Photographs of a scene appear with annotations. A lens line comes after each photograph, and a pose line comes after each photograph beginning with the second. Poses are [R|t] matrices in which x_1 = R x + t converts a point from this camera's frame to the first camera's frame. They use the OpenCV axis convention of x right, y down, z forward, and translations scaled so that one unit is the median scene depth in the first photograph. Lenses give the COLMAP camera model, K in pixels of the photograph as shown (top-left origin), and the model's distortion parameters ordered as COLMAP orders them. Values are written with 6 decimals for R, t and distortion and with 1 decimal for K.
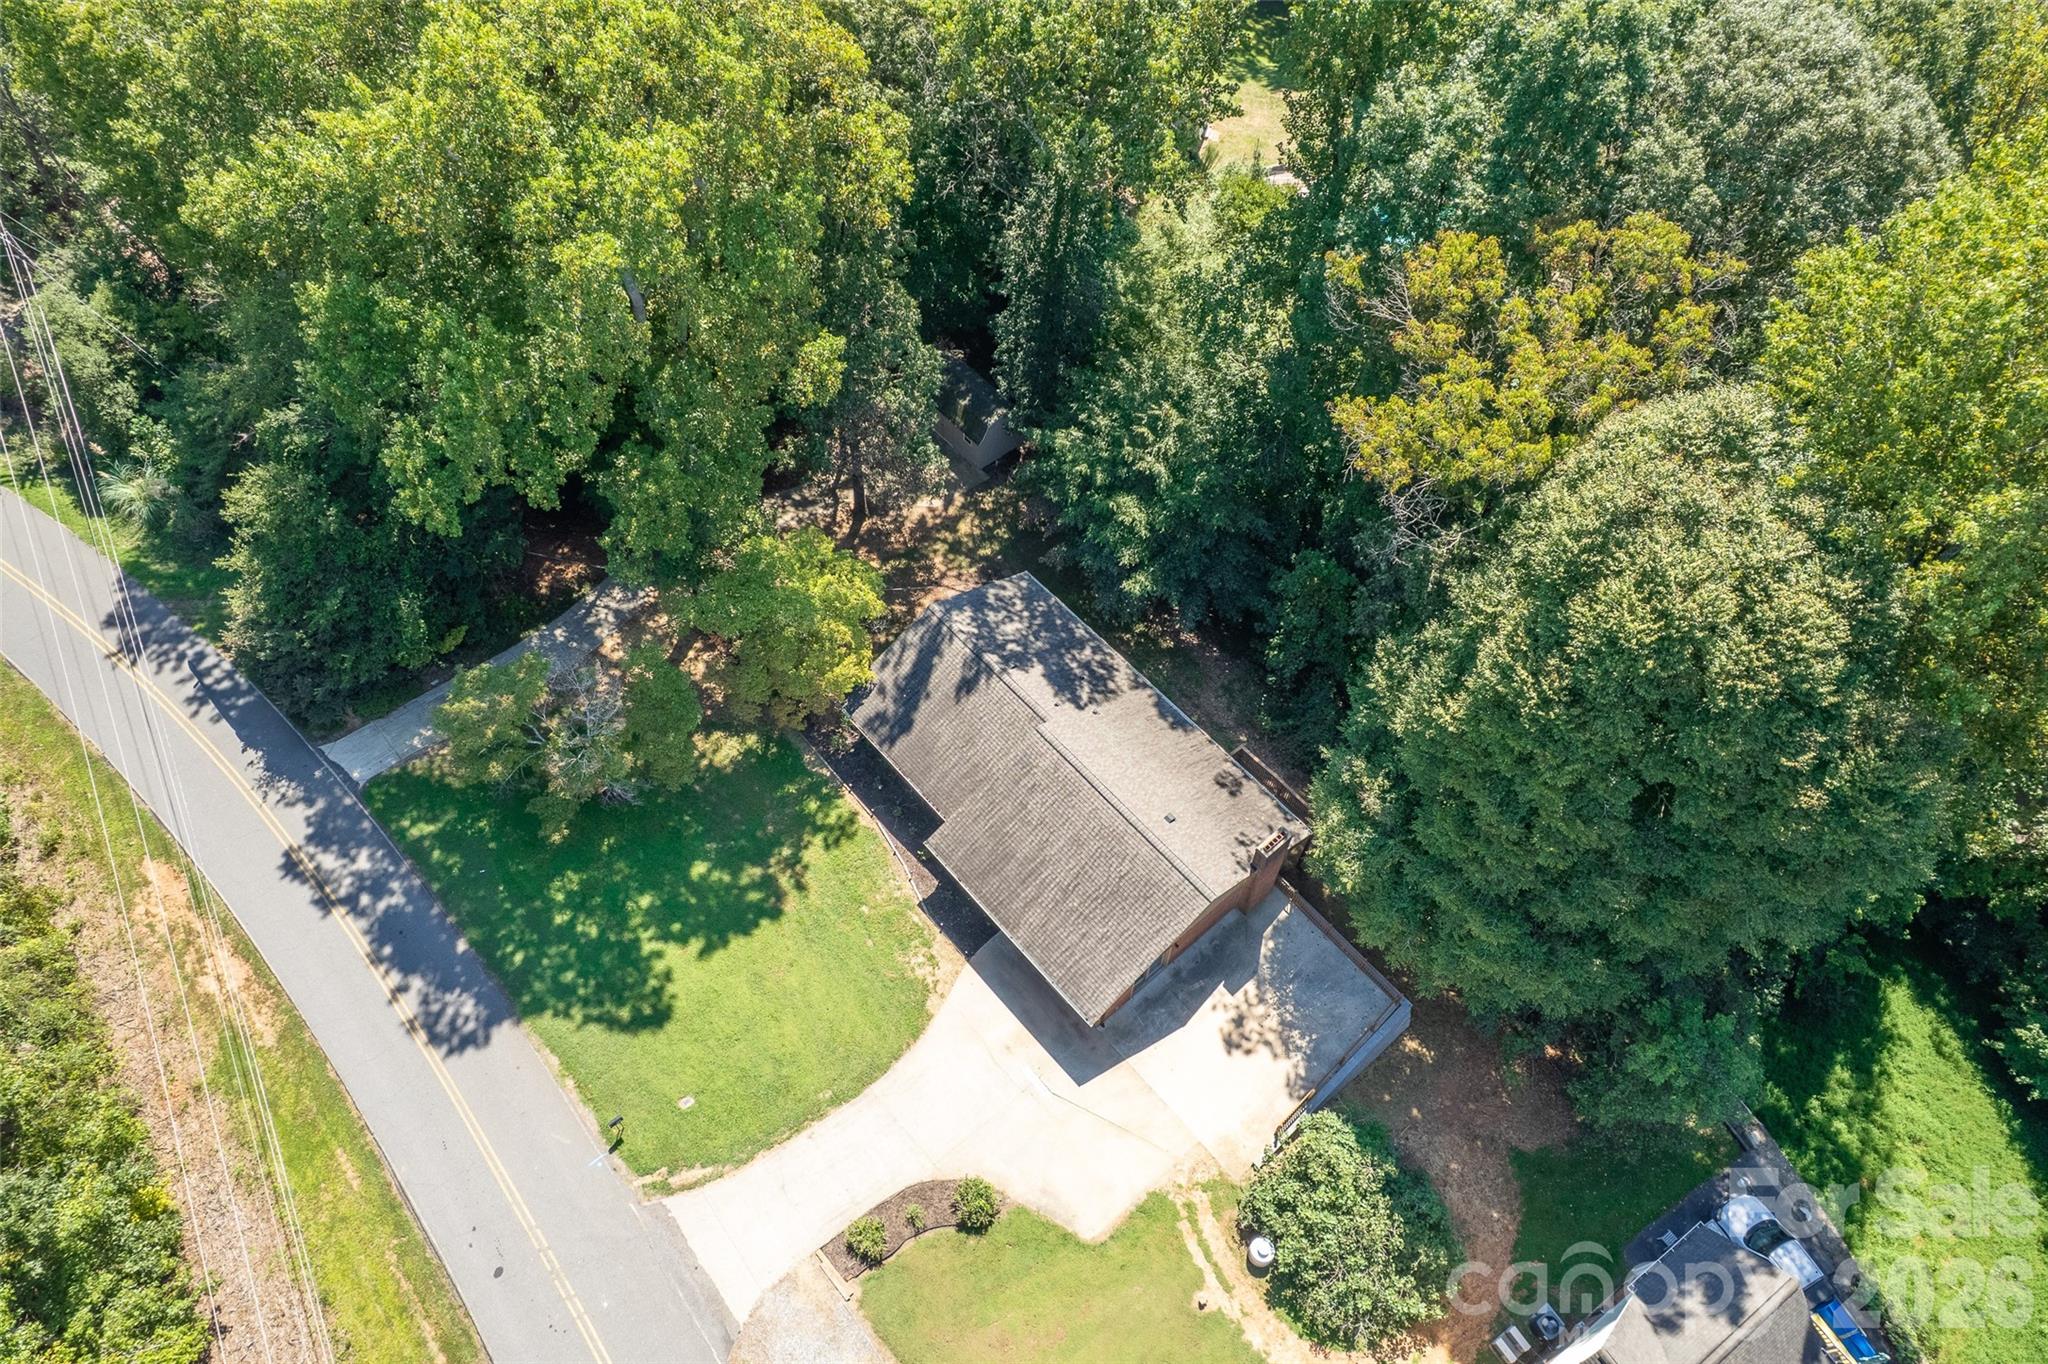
lens RADIAL K [[1301.6, 0, 1034.3], [0, 1301.6, 682.0], [0, 0, 1]] dist [-0.081837, 0.070929]
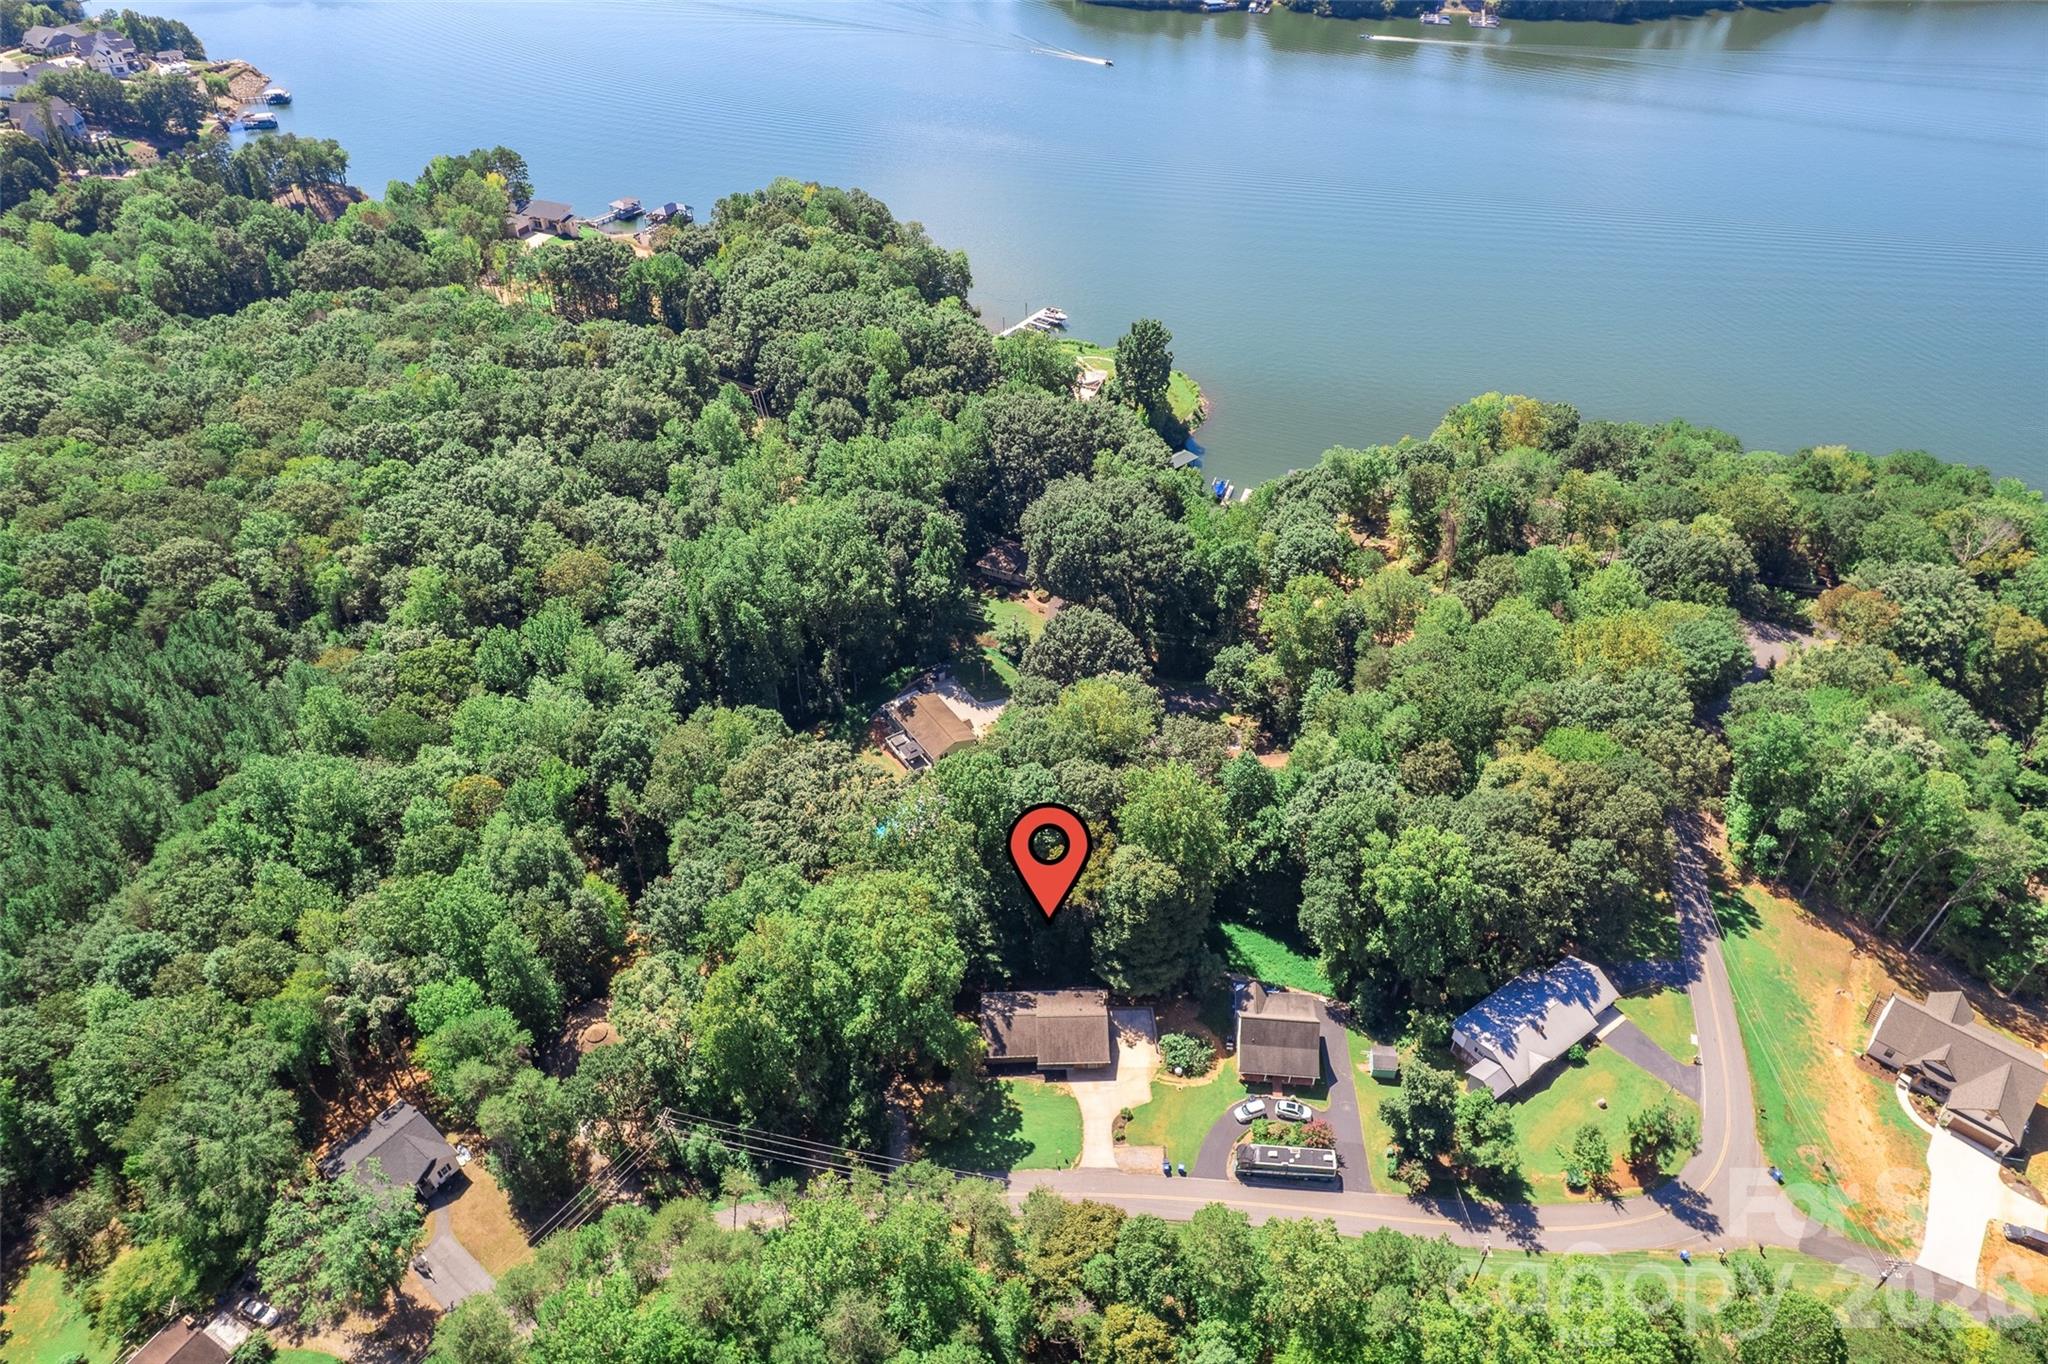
lens RADIAL K [[1301.6, 0, 1034.3], [0, 1301.6, 682.0], [0, 0, 1]] dist [-0.081837, 0.070929]
pose [[0.629110, -0.497461, 0.597288, -1.683584], [0.648004, 0.760025, -0.049529, -0.496045], [-0.429315, 0.418204, 0.800496, -2.229955]]
